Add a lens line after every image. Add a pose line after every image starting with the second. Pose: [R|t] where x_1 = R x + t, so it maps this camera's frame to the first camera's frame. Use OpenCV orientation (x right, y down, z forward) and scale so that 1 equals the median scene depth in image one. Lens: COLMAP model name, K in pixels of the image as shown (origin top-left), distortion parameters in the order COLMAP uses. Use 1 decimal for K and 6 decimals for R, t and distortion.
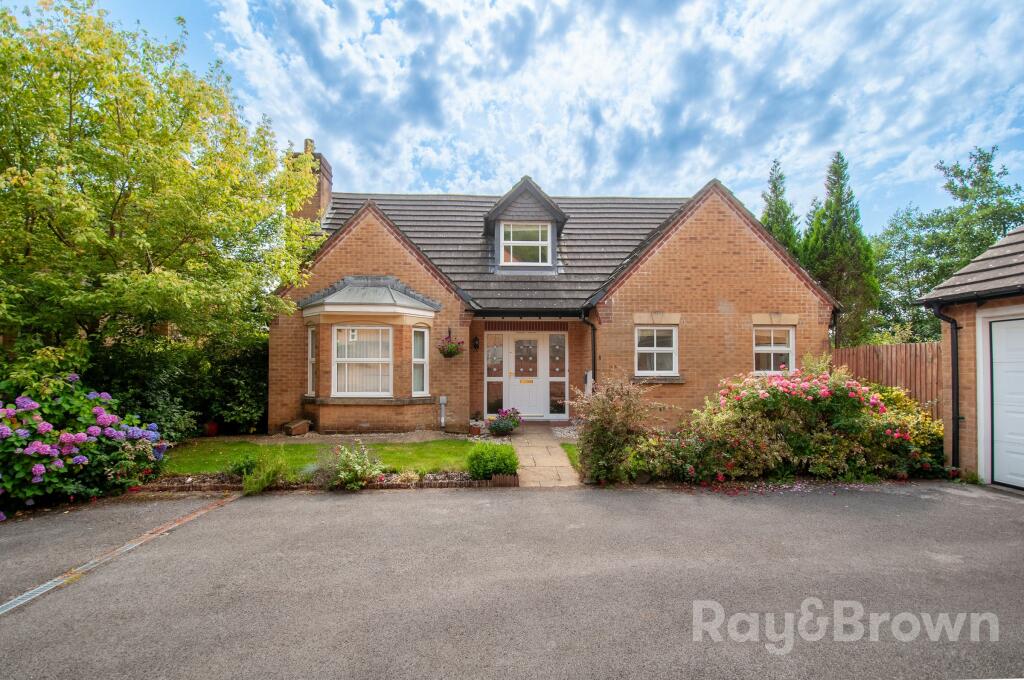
lens RADIAL K [[470.0, 0, 508.5], [0, 470.0, 365.4], [0, 0, 1]] dist [0.029323, -0.024928]
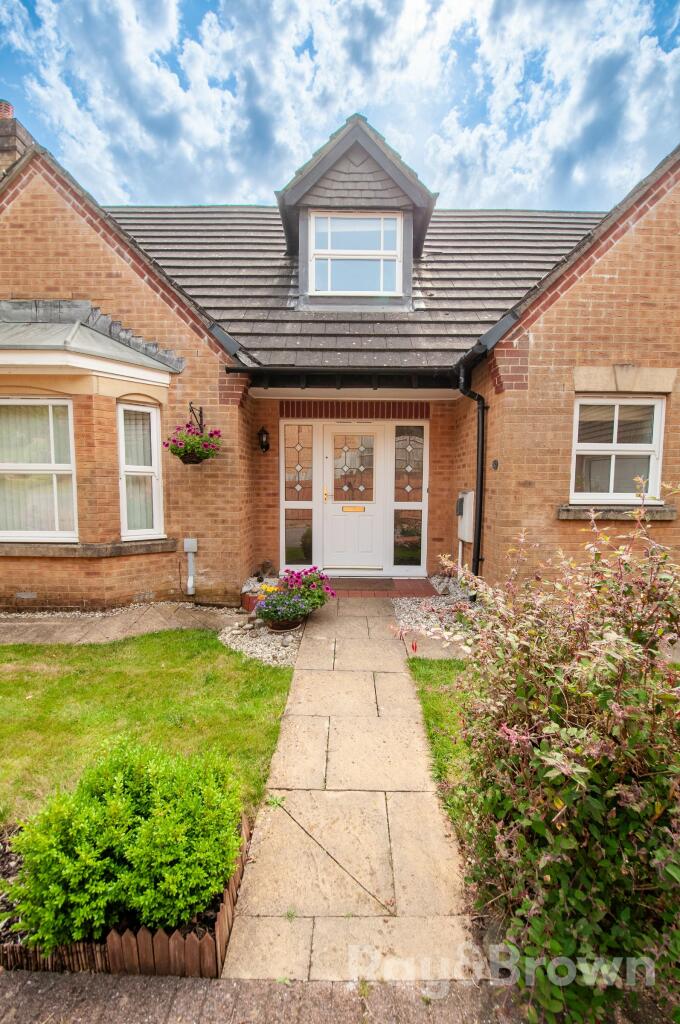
lens RADIAL K [[470.0, 0, 346.6], [0, 470.0, 538.0], [0, 0, 1]] dist [0.029323, -0.024928]
pose [[0.999253, 0.010504, -0.037196, 0.056617], [-0.005999, 0.992849, 0.119223, 0.001034], [0.038182, -0.118910, 0.992171, 0.473934]]
